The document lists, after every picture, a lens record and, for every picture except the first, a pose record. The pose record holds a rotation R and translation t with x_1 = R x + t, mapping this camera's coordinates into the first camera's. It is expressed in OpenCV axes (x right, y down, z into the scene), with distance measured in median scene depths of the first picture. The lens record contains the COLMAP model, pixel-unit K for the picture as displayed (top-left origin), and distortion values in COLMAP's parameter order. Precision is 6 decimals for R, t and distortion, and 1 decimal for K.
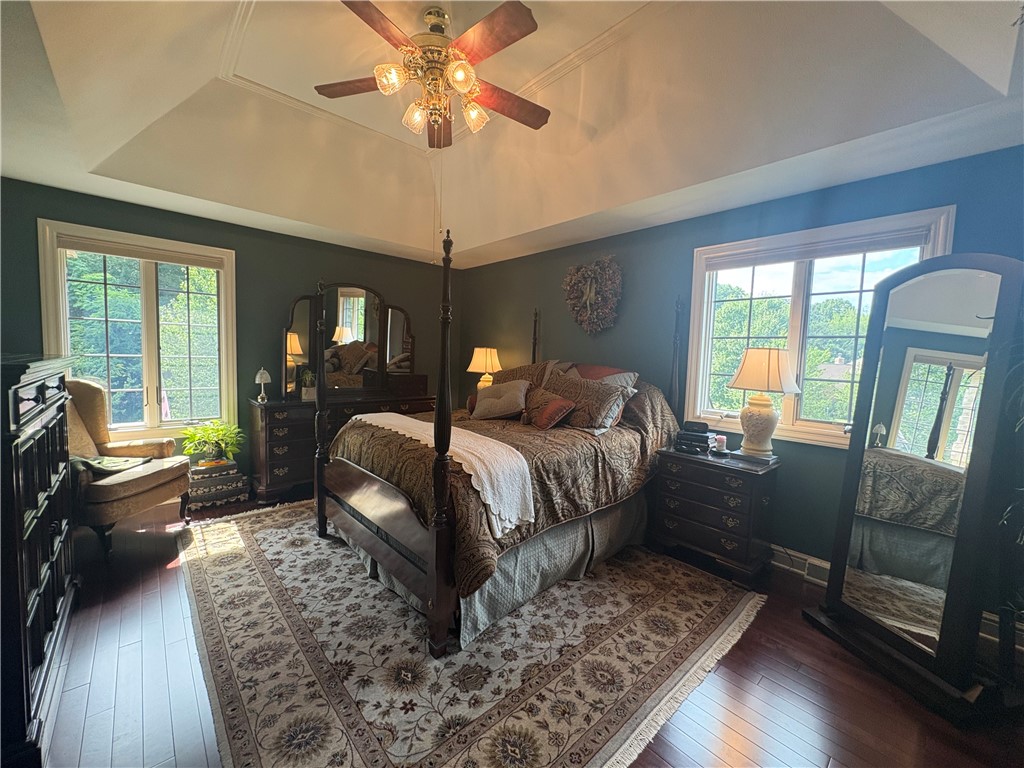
lens RADIAL K [[406.7, 0, 512.9], [0, 406.7, 382.0], [0, 0, 1]] dist [-0.000742, -0.000084]
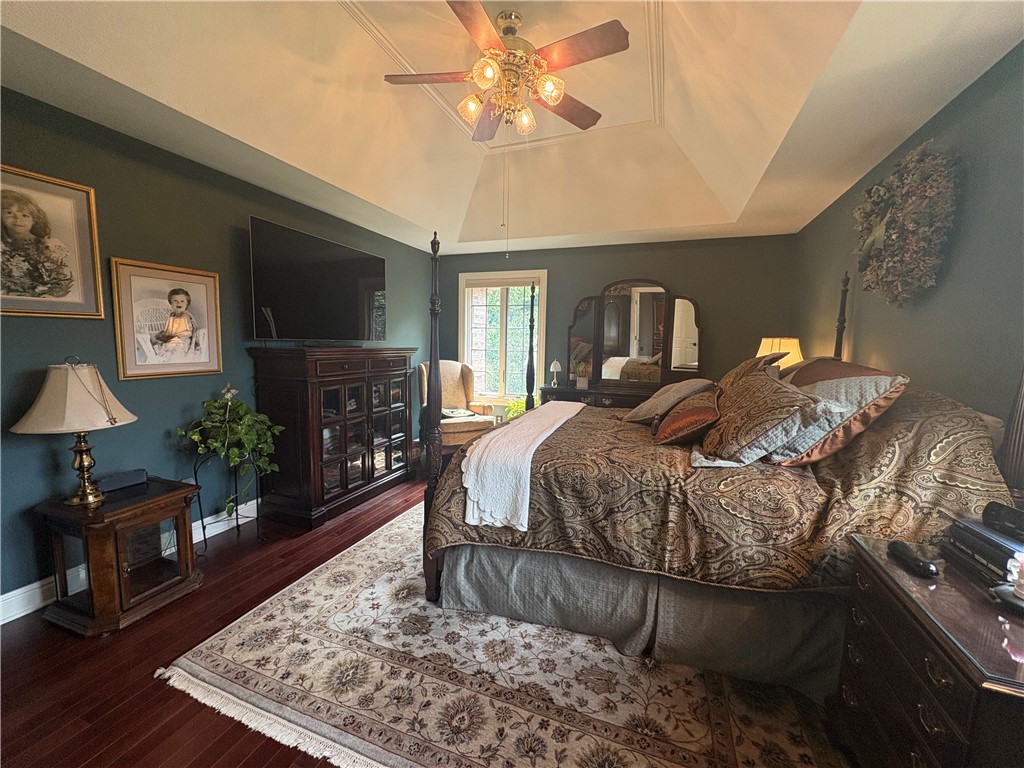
lens RADIAL K [[406.7, 0, 512.9], [0, 406.7, 382.0], [0, 0, 1]] dist [-0.000742, -0.000084]
pose [[0.453607, 0.062944, -0.888976, 0.741055], [-0.061177, 0.997349, 0.039402, -0.010311], [0.889099, 0.036512, 0.456255, 0.521981]]
